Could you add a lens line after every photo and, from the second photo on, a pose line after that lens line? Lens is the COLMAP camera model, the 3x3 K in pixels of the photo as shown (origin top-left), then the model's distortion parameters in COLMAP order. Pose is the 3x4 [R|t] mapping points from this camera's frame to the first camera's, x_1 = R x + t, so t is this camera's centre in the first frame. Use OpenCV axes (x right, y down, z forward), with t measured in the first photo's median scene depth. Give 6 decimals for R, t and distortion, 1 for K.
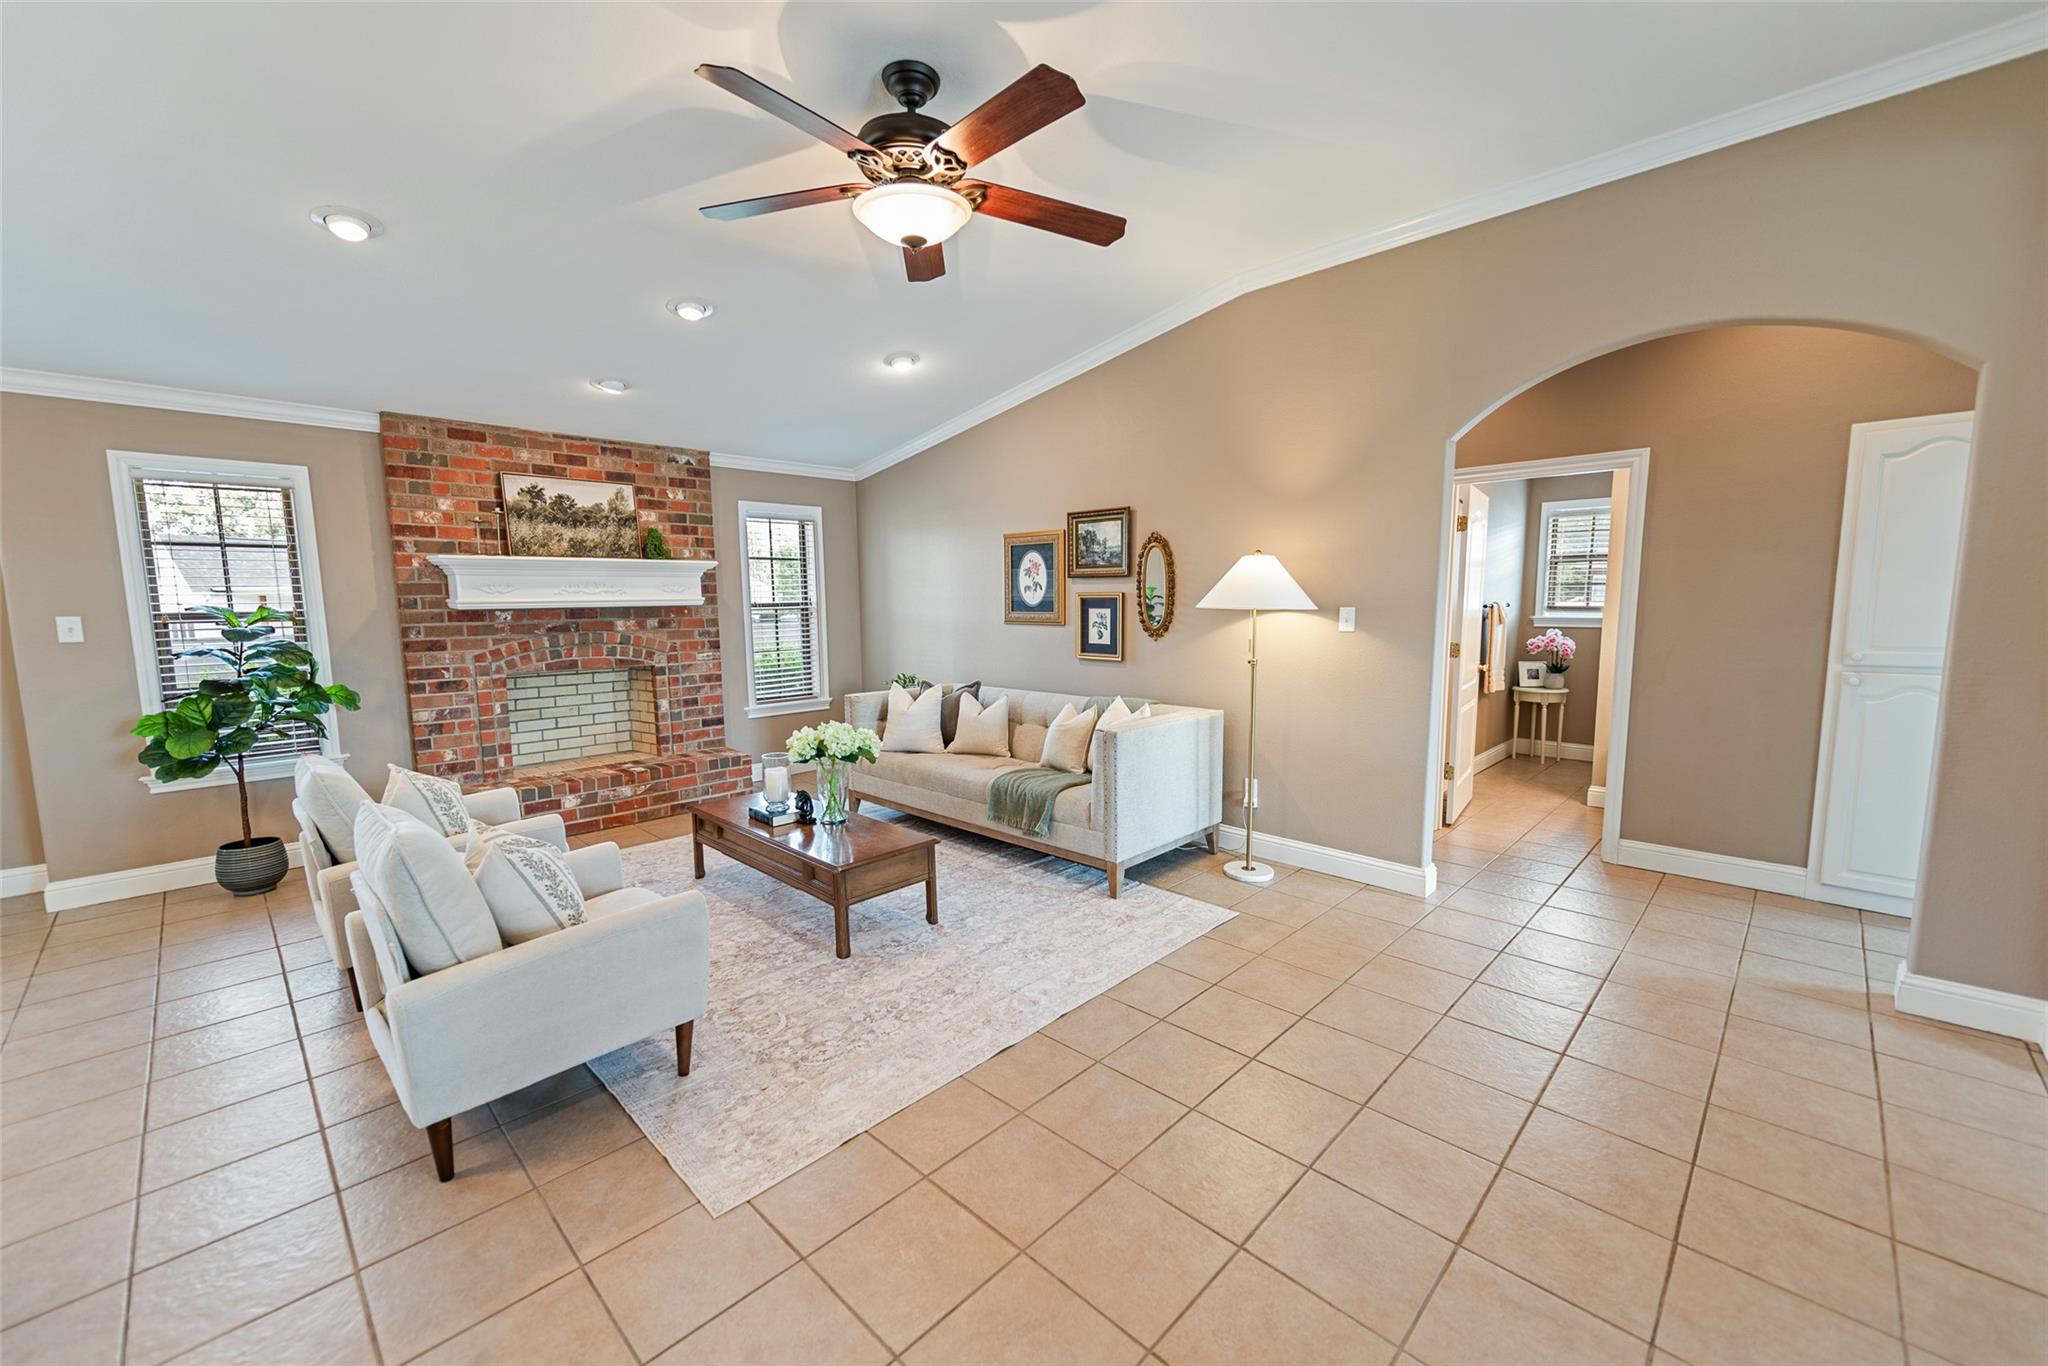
lens RADIAL K [[803.5, 0, 1030.0], [0, 803.5, 688.9], [0, 0, 1]] dist [0.013923, -0.003232]
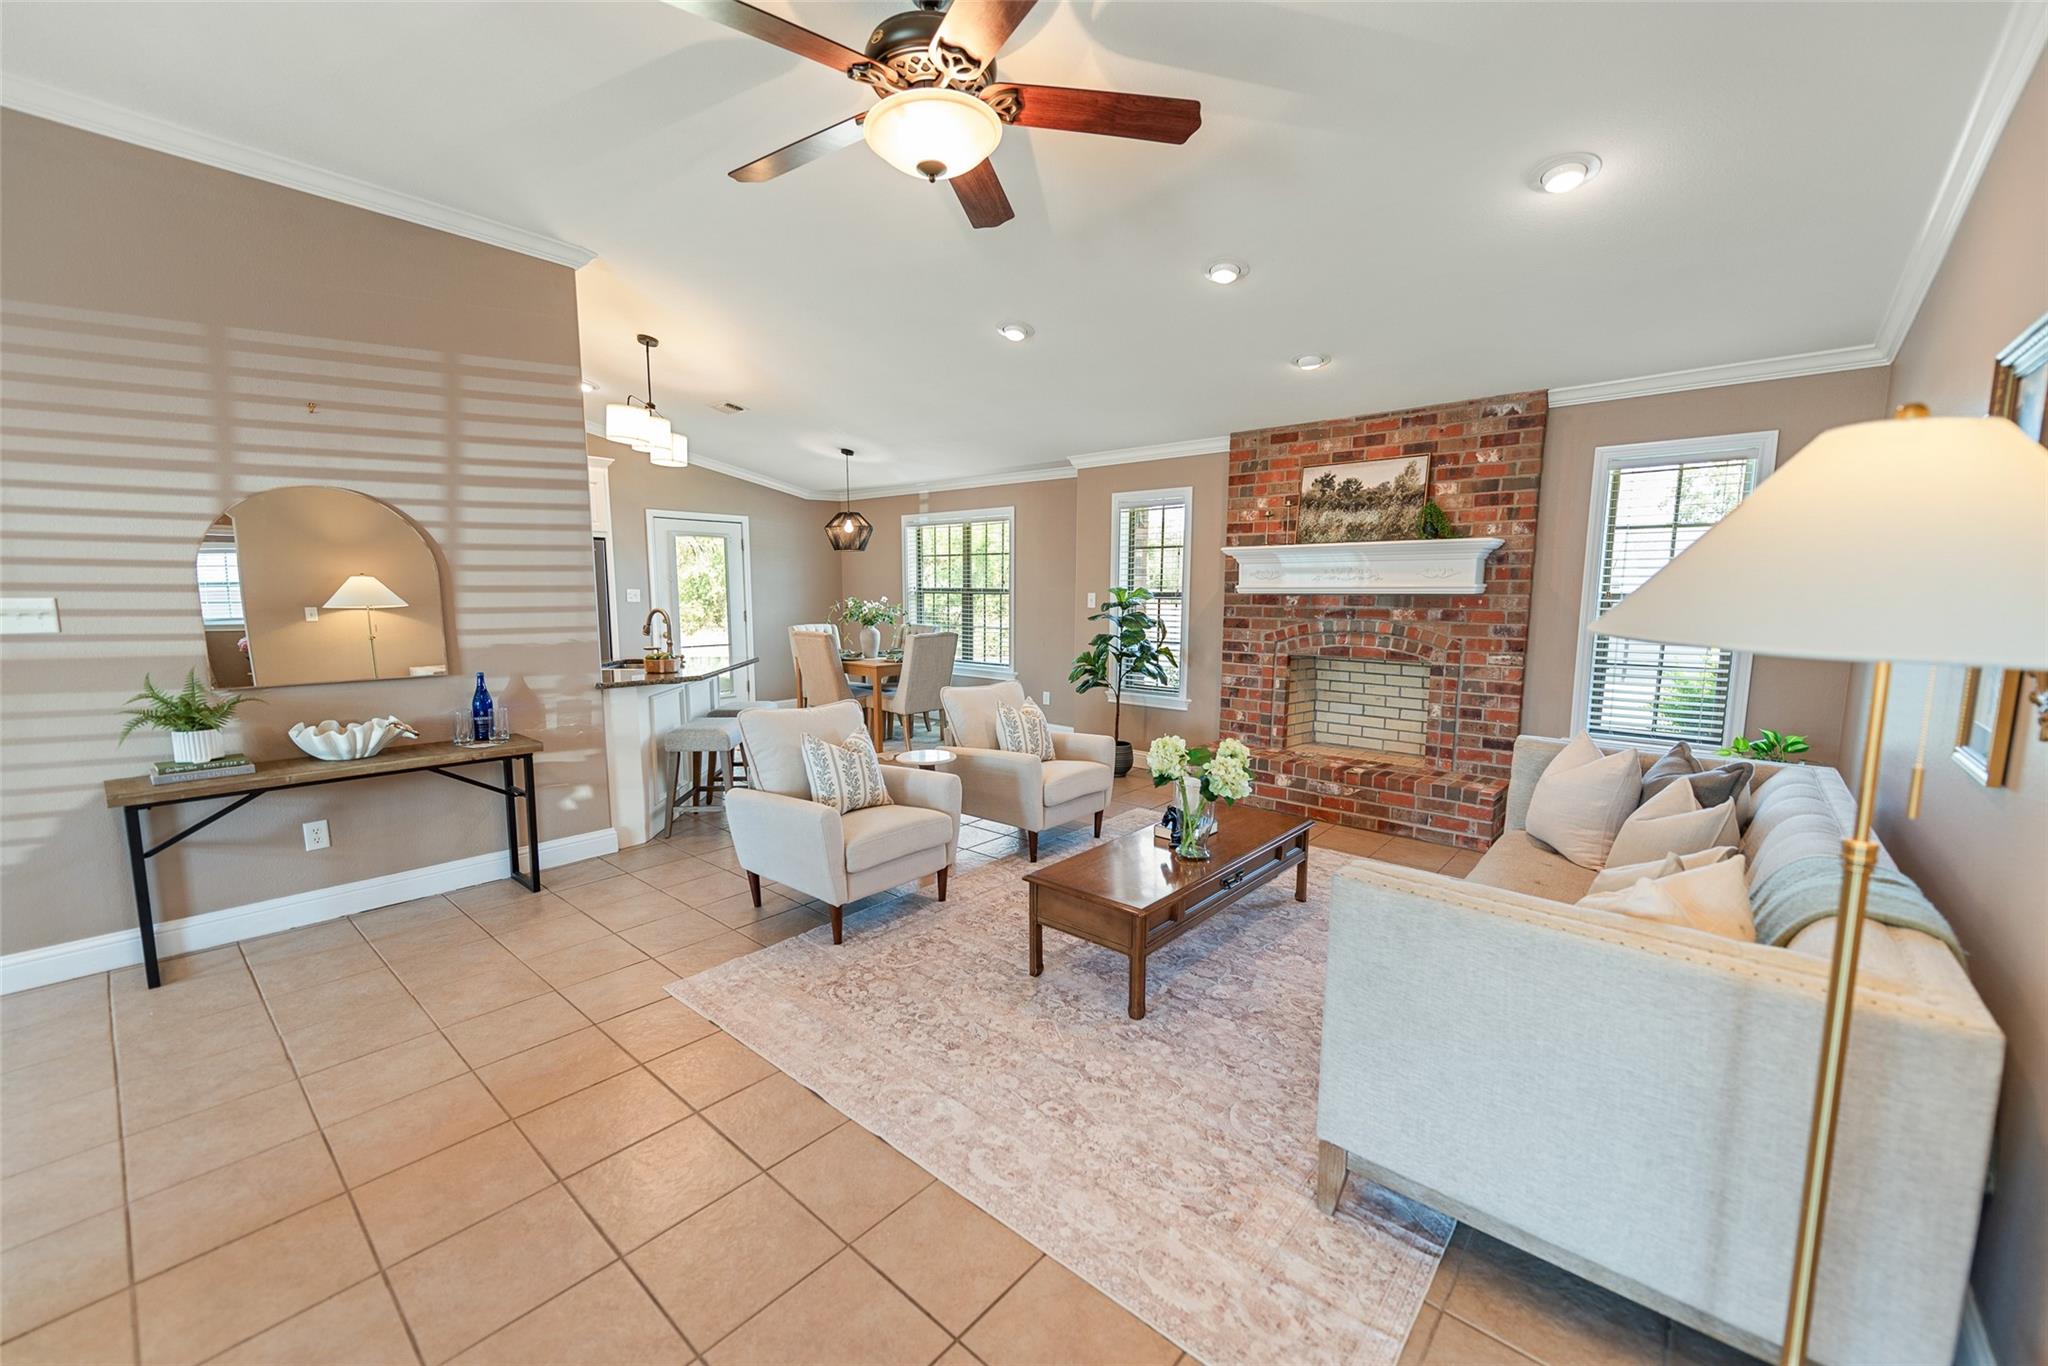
lens RADIAL K [[803.5, 0, 1030.0], [0, 803.5, 688.9], [0, 0, 1]] dist [0.013923, -0.003232]
pose [[0.053144, 0.134731, -0.989456, 0.399108], [-0.118953, 0.984655, 0.127688, -0.066123], [0.991477, 0.110913, 0.068355, 0.561715]]
